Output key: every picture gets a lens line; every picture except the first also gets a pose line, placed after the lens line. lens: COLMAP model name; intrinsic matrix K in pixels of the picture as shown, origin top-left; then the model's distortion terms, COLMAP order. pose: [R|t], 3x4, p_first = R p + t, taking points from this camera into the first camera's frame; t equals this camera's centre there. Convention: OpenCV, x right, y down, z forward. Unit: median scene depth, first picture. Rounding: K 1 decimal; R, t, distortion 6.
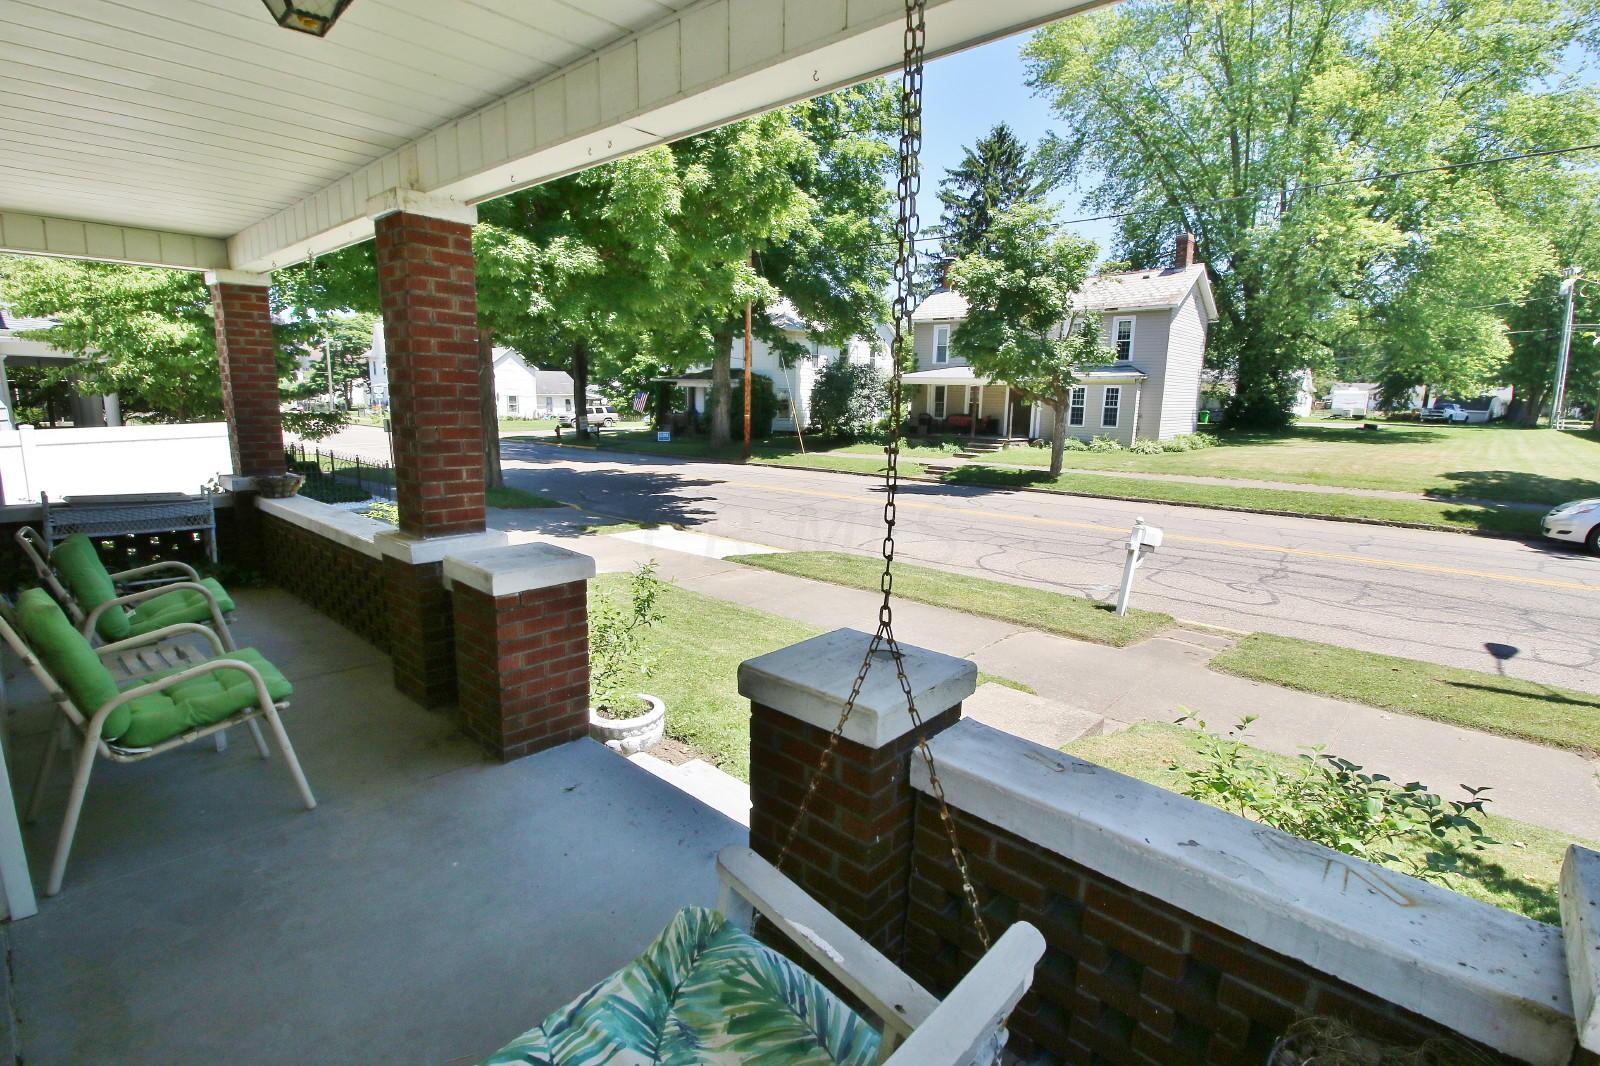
lens RADIAL K [[752.6, 0, 804.6], [0, 752.6, 533.8], [0, 0, 1]] dist [-0.018827, -0.000883]
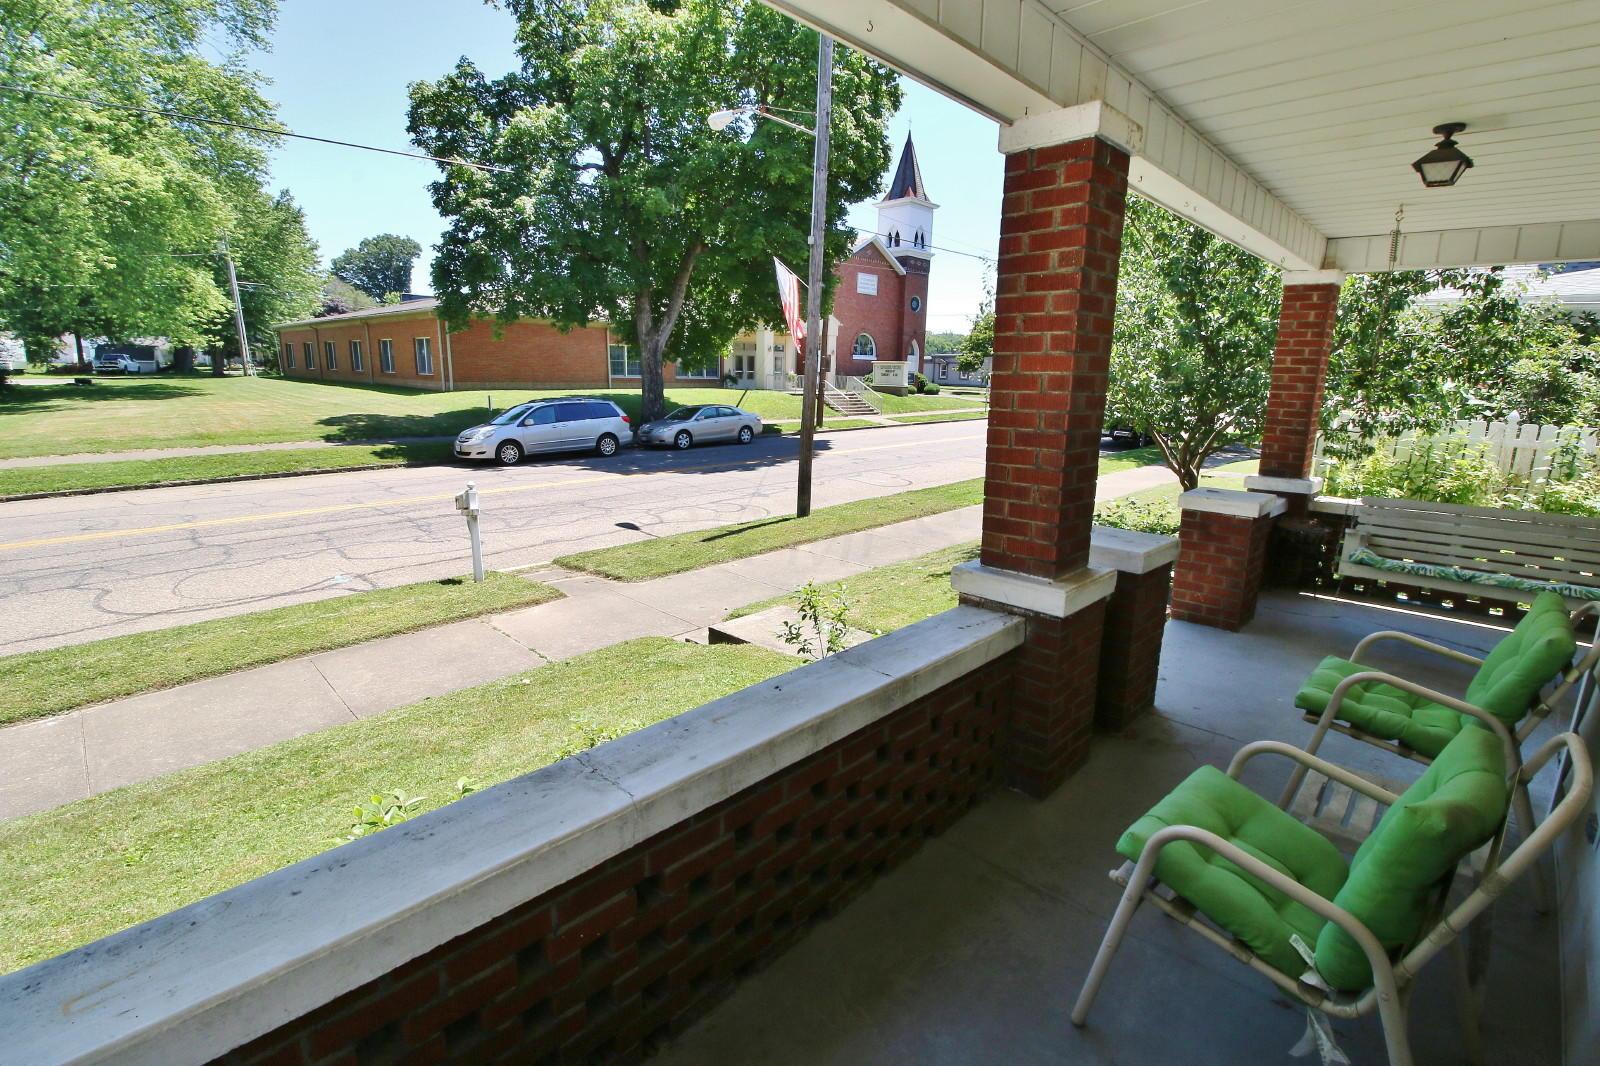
lens RADIAL K [[752.6, 0, 804.4], [0, 752.6, 534.0], [0, 0, 1]] dist [-0.018827, -0.000883]
pose [[0.011129, -0.229305, 0.973291, -0.323671], [0.161812, 0.960935, 0.224544, -0.065267], [-0.986759, 0.154991, 0.047798, 0.317953]]
